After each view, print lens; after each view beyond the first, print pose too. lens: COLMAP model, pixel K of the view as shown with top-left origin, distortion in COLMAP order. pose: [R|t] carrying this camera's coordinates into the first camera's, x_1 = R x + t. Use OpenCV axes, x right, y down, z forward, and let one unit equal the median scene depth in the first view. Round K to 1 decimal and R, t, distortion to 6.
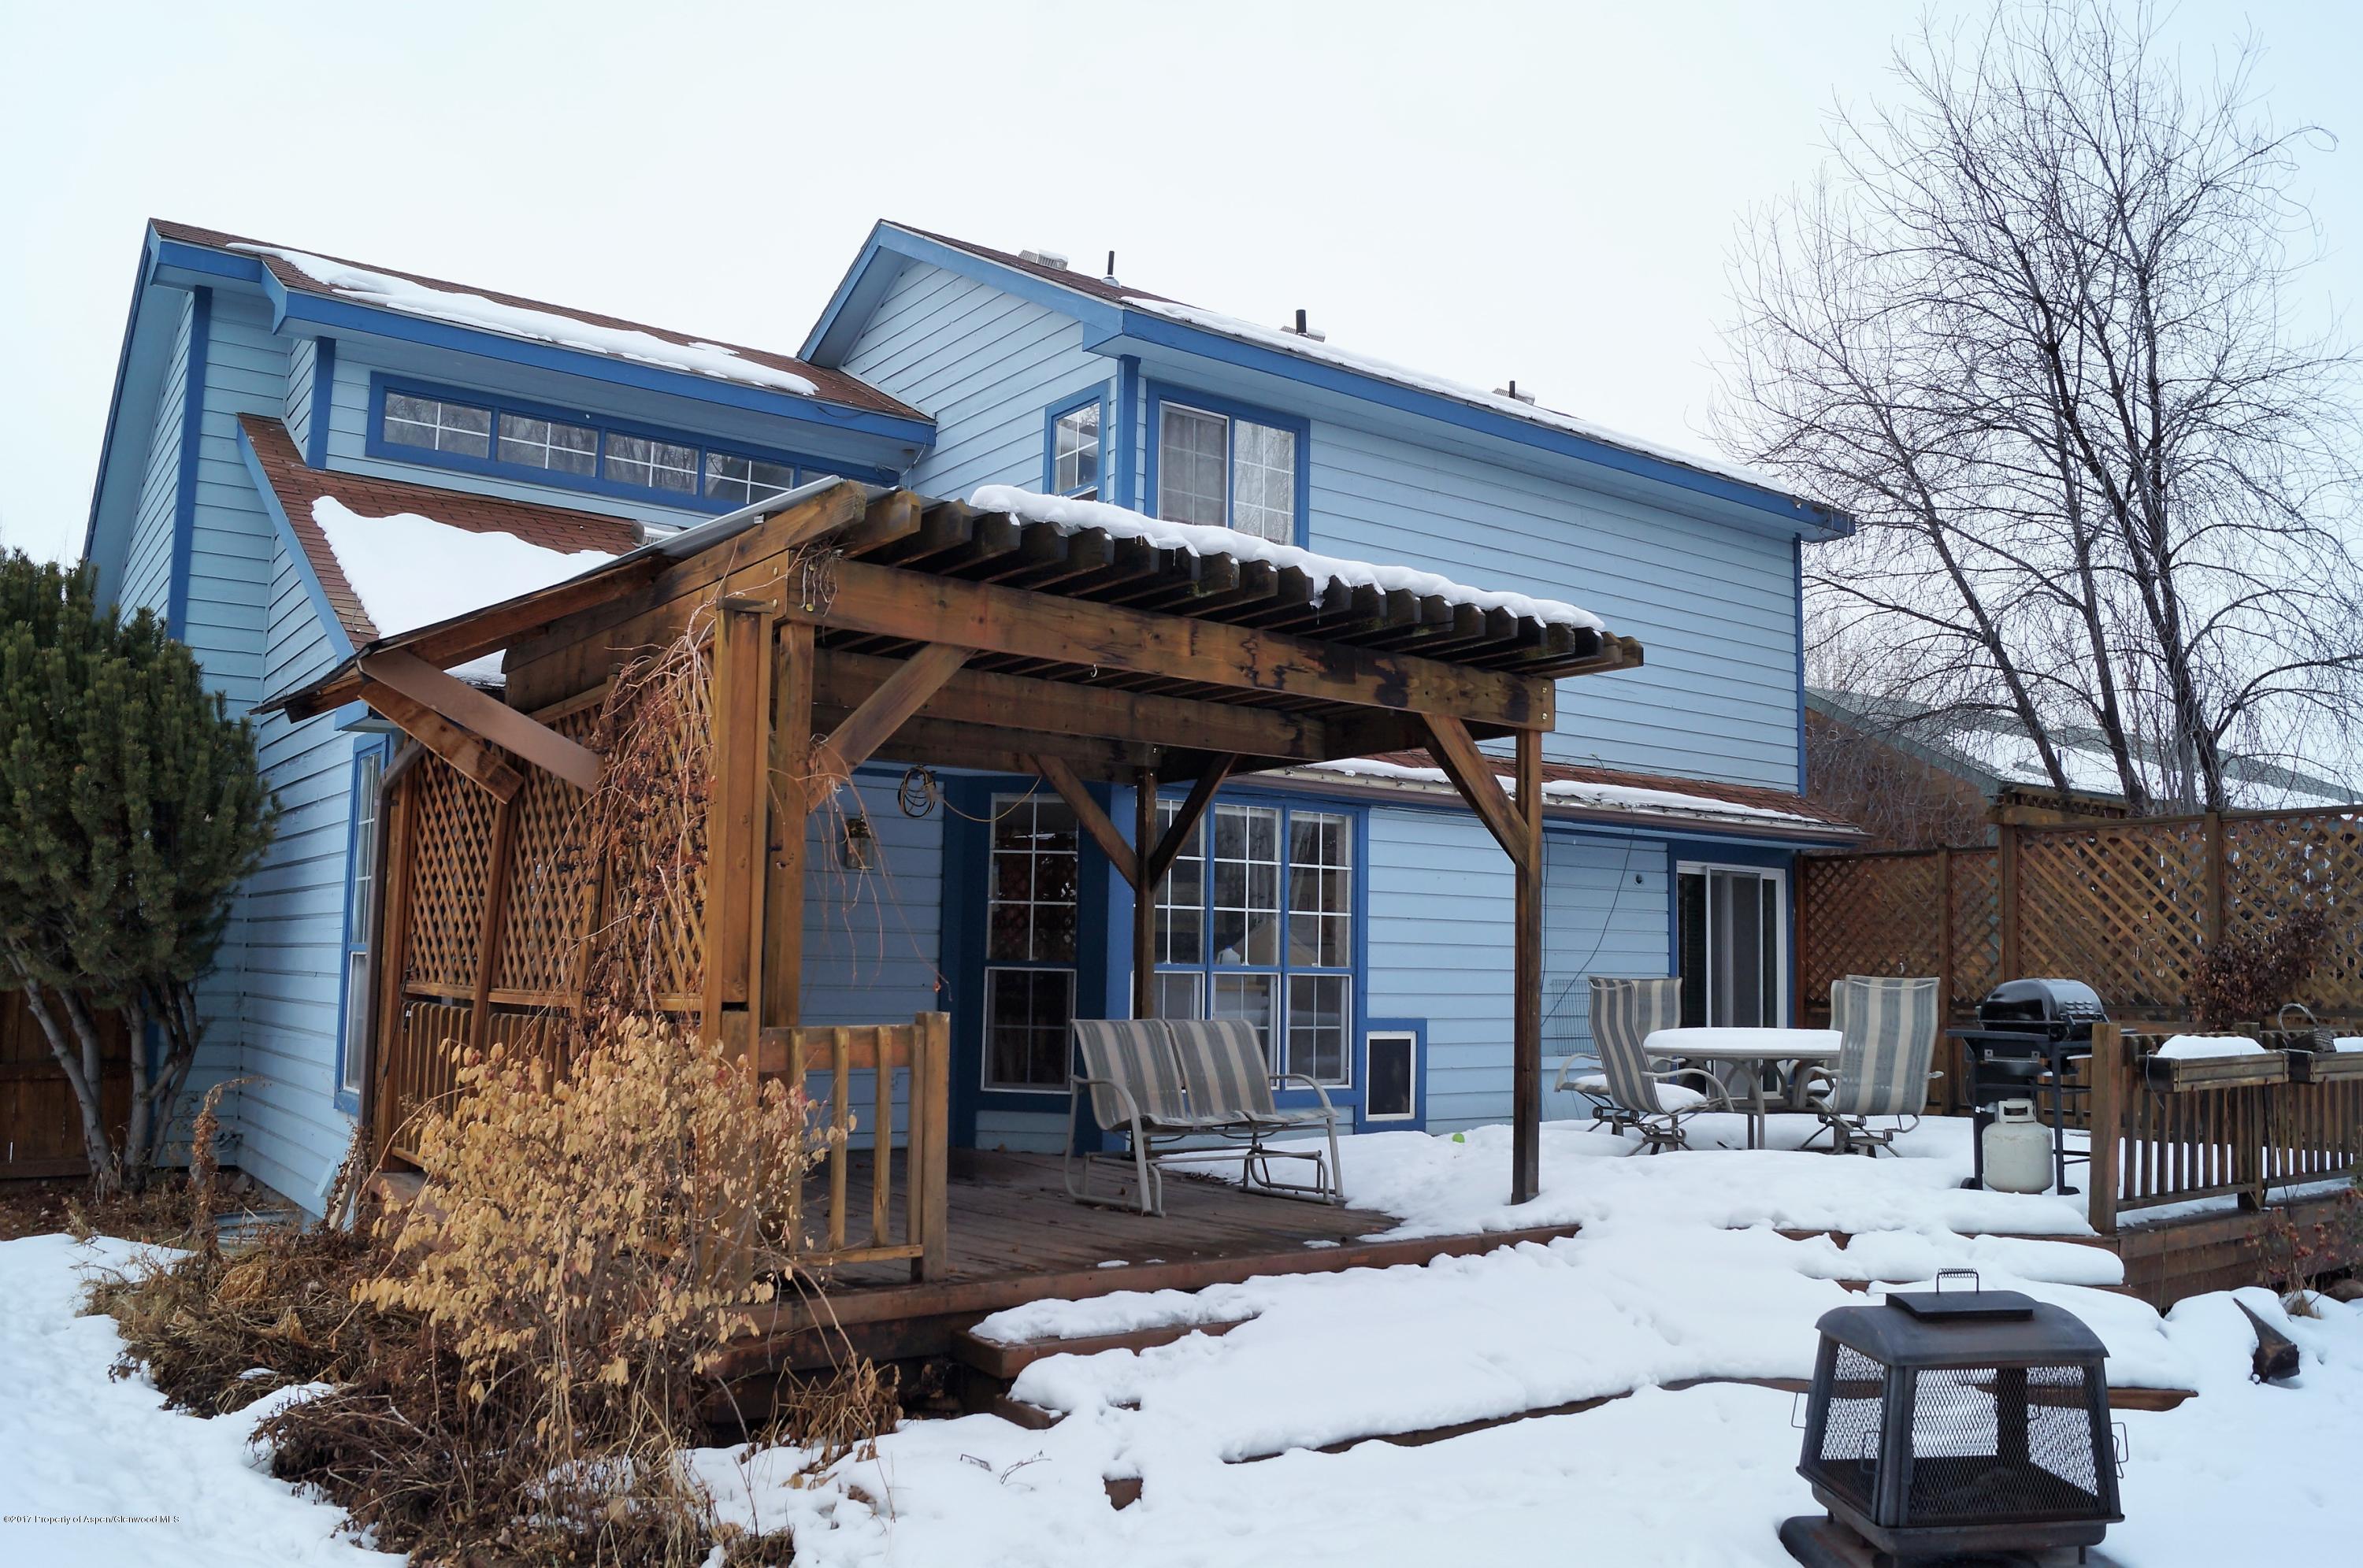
lens RADIAL K [[1801.6, 0, 1179.7], [0, 1801.6, 823.8], [0, 0, 1]] dist [-0.073625, 0.000066]
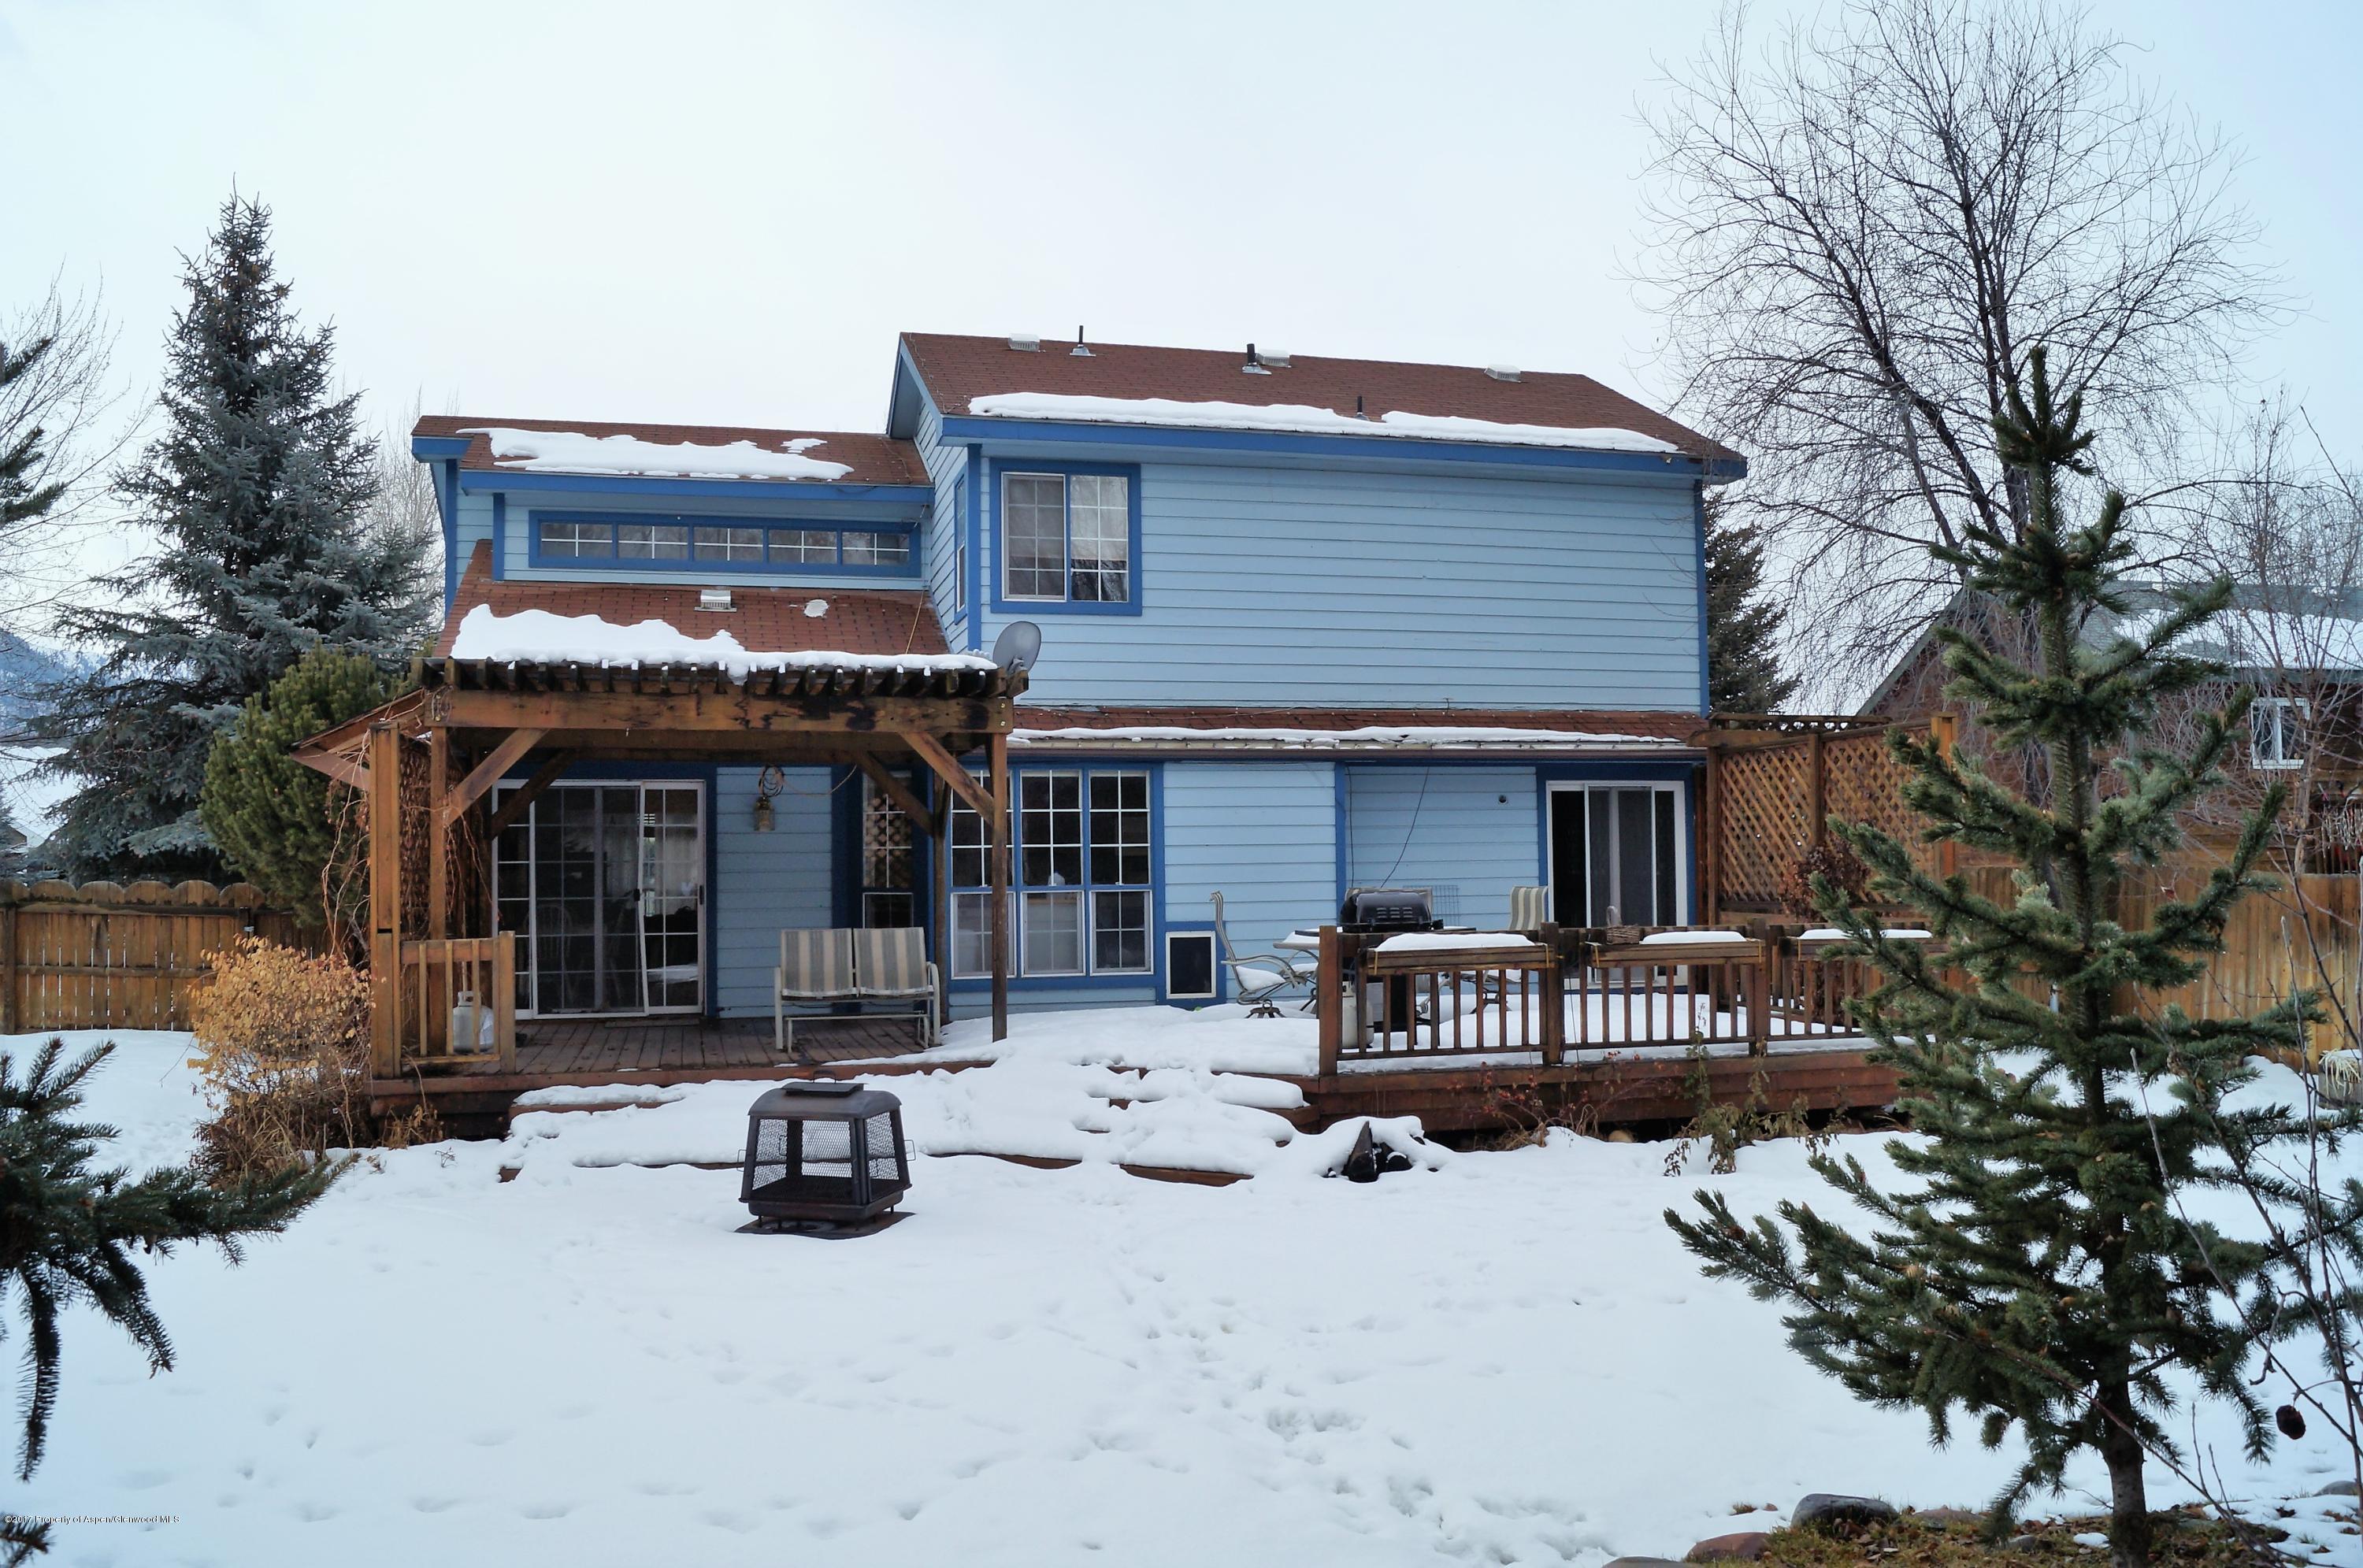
lens RADIAL K [[1801.6, 0, 1179.7], [0, 1801.6, 823.8], [0, 0, 1]] dist [-0.073625, 0.000066]
pose [[0.929204, -0.038573, -0.367549, 0.604199], [0.059671, 0.997148, 0.046207, -0.025320], [0.364718, -0.064867, 0.928856, -0.230730]]
